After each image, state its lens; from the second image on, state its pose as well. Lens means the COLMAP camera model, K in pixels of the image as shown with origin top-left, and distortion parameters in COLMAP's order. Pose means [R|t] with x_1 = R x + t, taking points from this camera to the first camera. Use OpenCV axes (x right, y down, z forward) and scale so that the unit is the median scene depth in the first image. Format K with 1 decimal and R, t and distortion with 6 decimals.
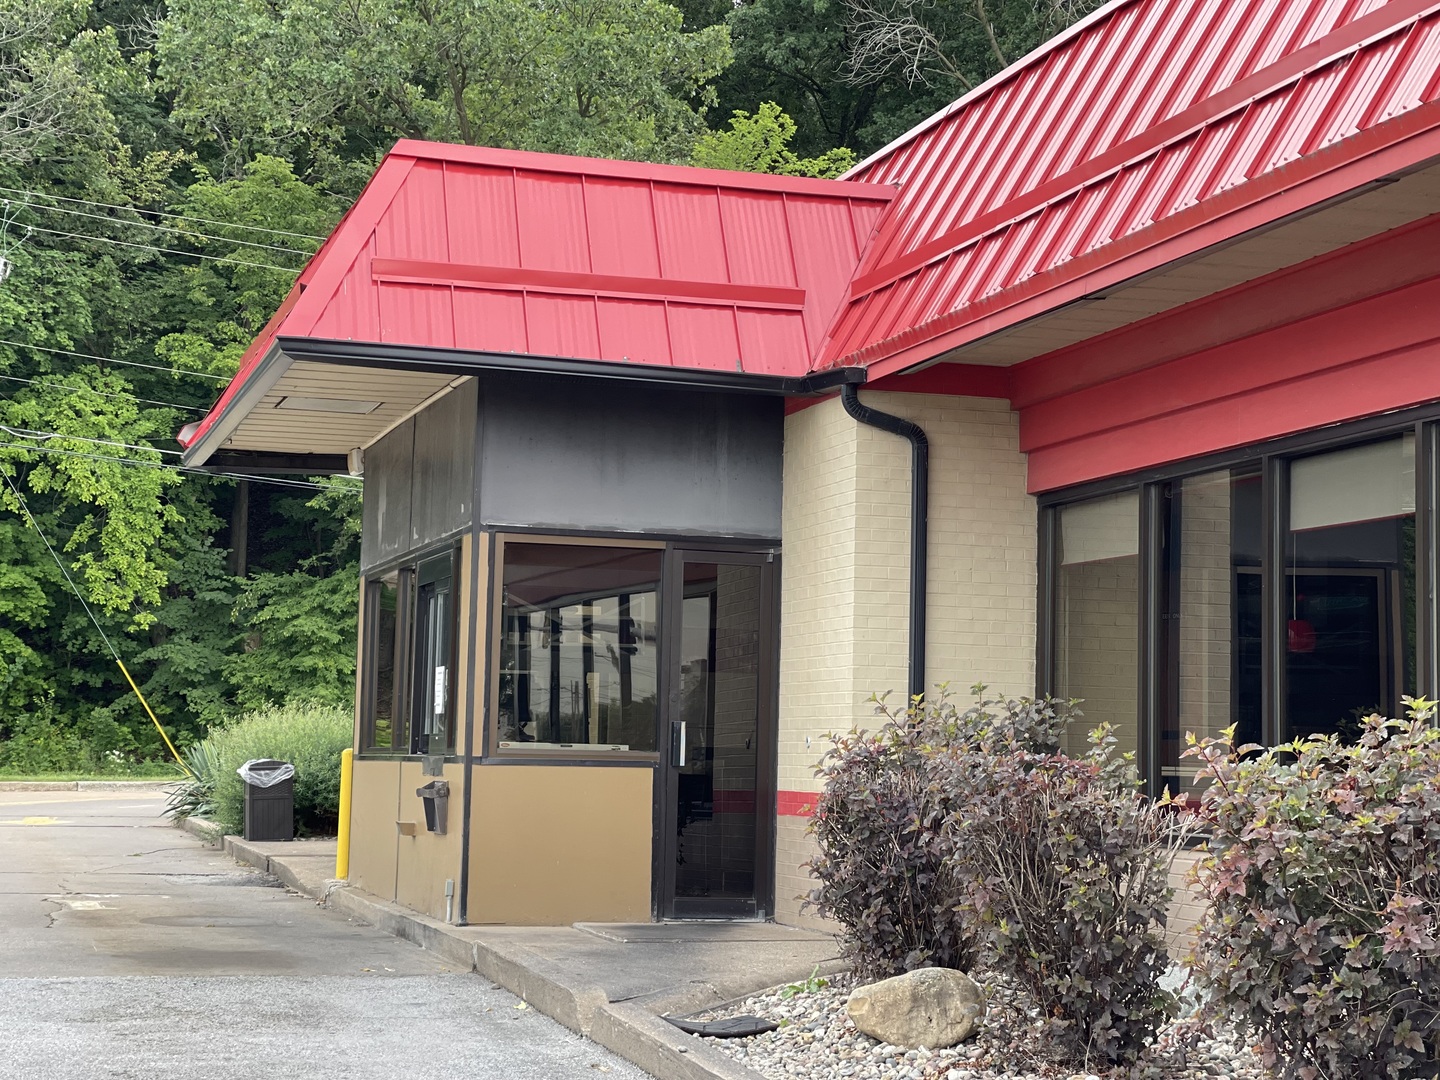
lens RADIAL K [[2634.7, 0, 720.0], [0, 2634.7, 540.0], [0, 0, 1]] dist [0.198555, -0.017826]
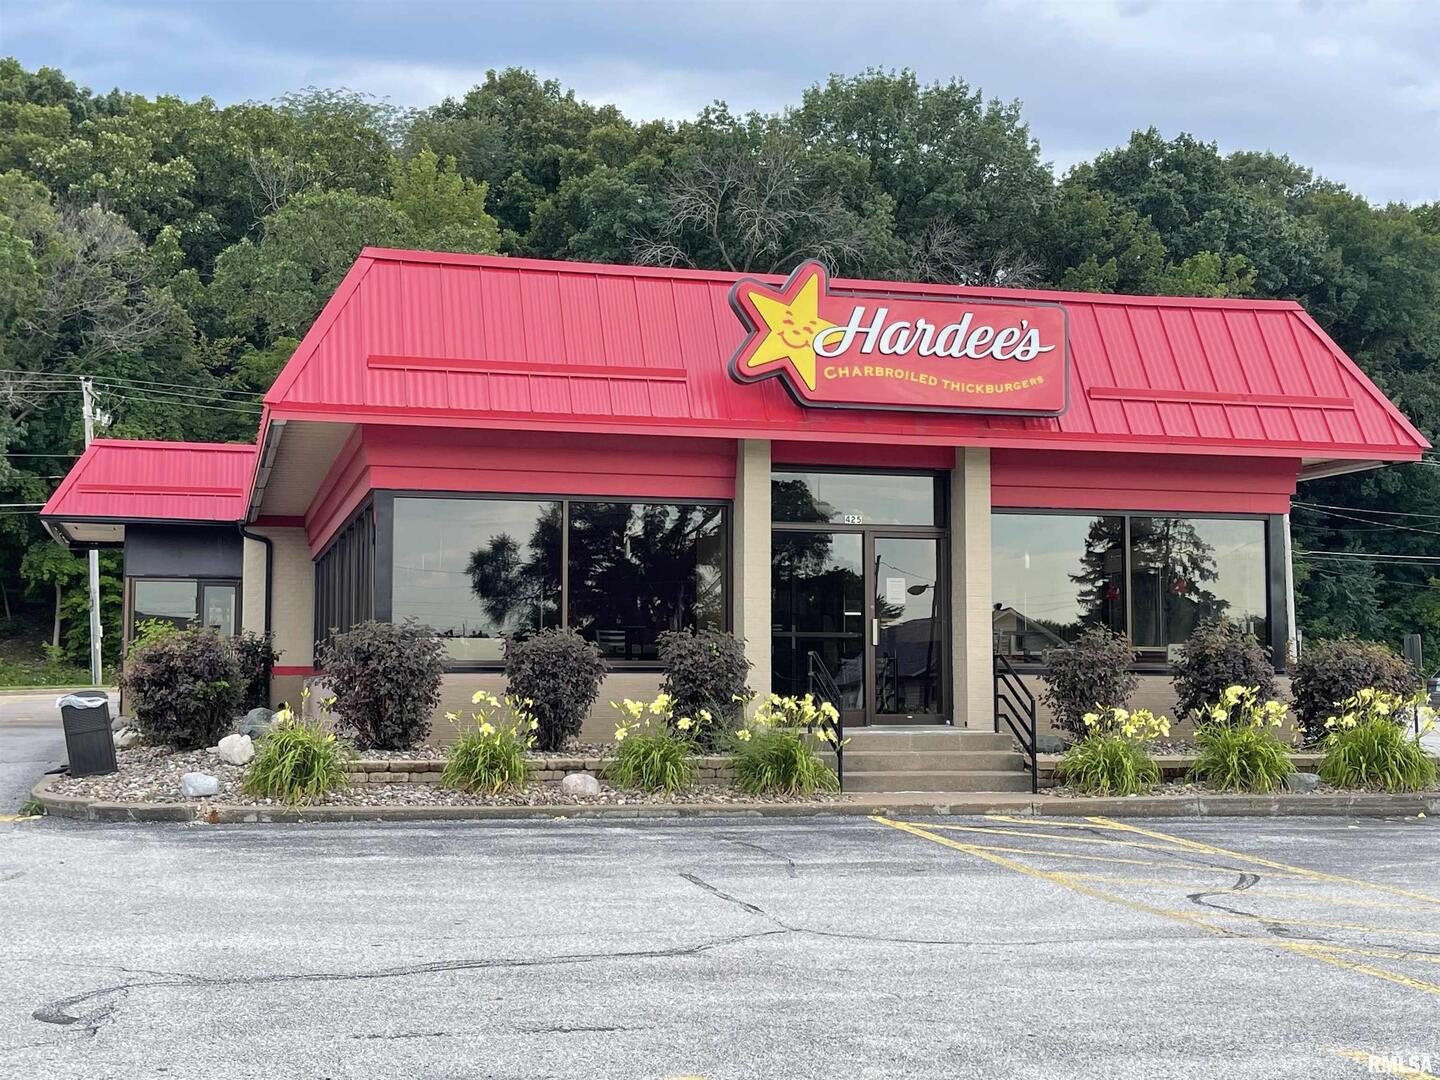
lens RADIAL K [[1924.1, 0, 720.0], [0, 1924.1, 540.0], [0, 0, 1]] dist [0.020150, 0.022712]
pose [[0.999392, -0.021013, -0.027840, 0.156154], [0.021083, 0.999775, 0.002228, -0.008822], [0.027787, -0.002813, 0.999610, -0.270794]]
